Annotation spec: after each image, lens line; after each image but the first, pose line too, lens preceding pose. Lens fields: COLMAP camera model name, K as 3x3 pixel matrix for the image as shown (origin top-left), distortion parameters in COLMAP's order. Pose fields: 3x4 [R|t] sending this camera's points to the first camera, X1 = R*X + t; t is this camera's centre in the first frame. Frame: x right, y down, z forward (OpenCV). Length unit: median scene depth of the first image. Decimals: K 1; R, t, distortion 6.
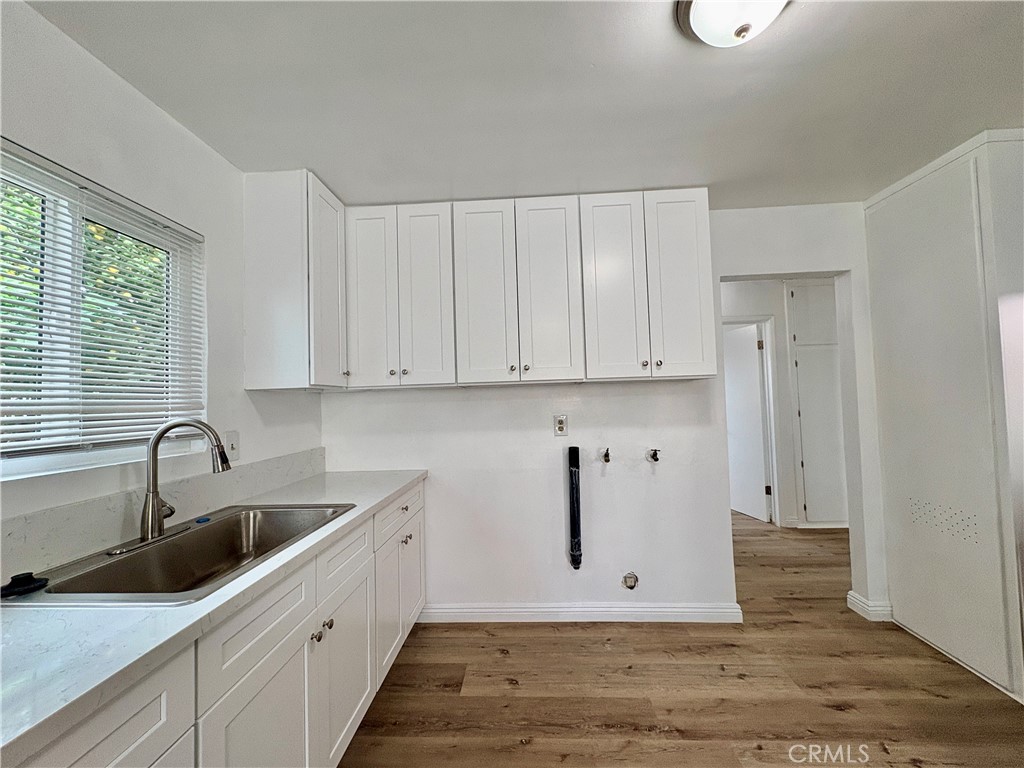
lens RADIAL K [[409.1, 0, 510.5], [0, 409.1, 385.4], [0, 0, 1]] dist [-0.000433, 0.000943]
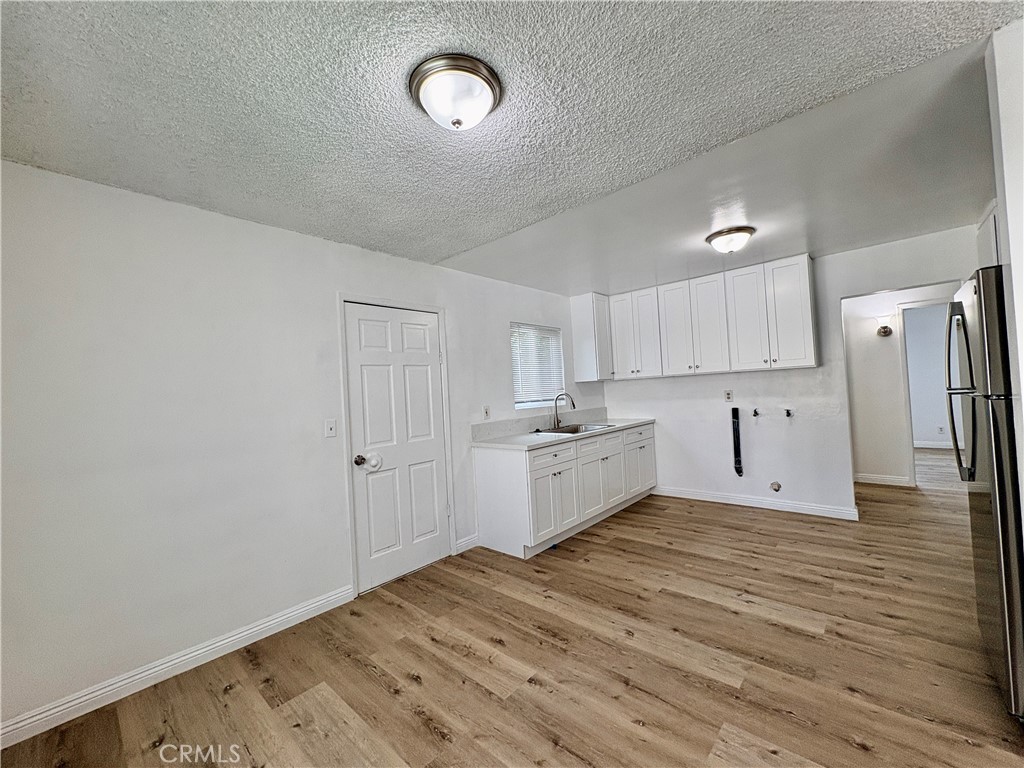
lens RADIAL K [[409.1, 0, 509.9], [0, 409.1, 385.7], [0, 0, 1]] dist [-0.000433, 0.000943]
pose [[0.775535, -0.022549, -0.630901, 0.578714], [0.057398, 0.997741, 0.034896, -0.071394], [0.628689, -0.063276, 0.775078, -1.105190]]
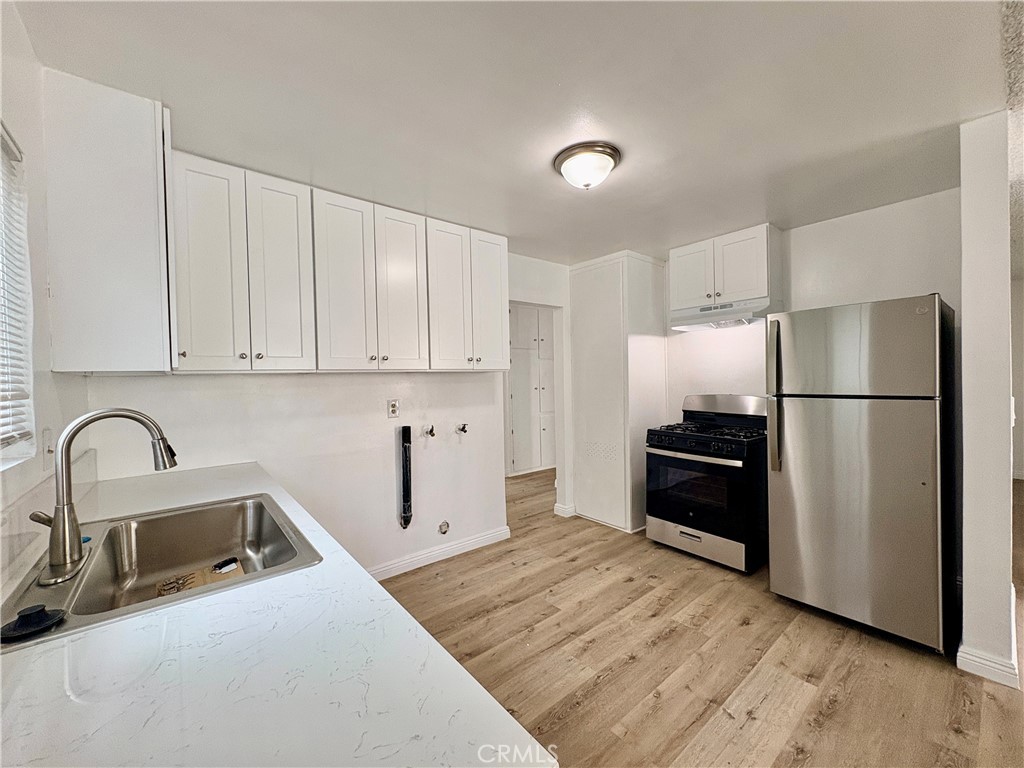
lens RADIAL K [[409.1, 0, 510.4], [0, 409.1, 386.6], [0, 0, 1]] dist [-0.000433, 0.000943]
pose [[0.740408, 0.001516, 0.672156, -0.463486], [-0.024847, 0.999376, 0.025117, -0.001161], [-0.671698, -0.035298, 0.739983, -0.079758]]
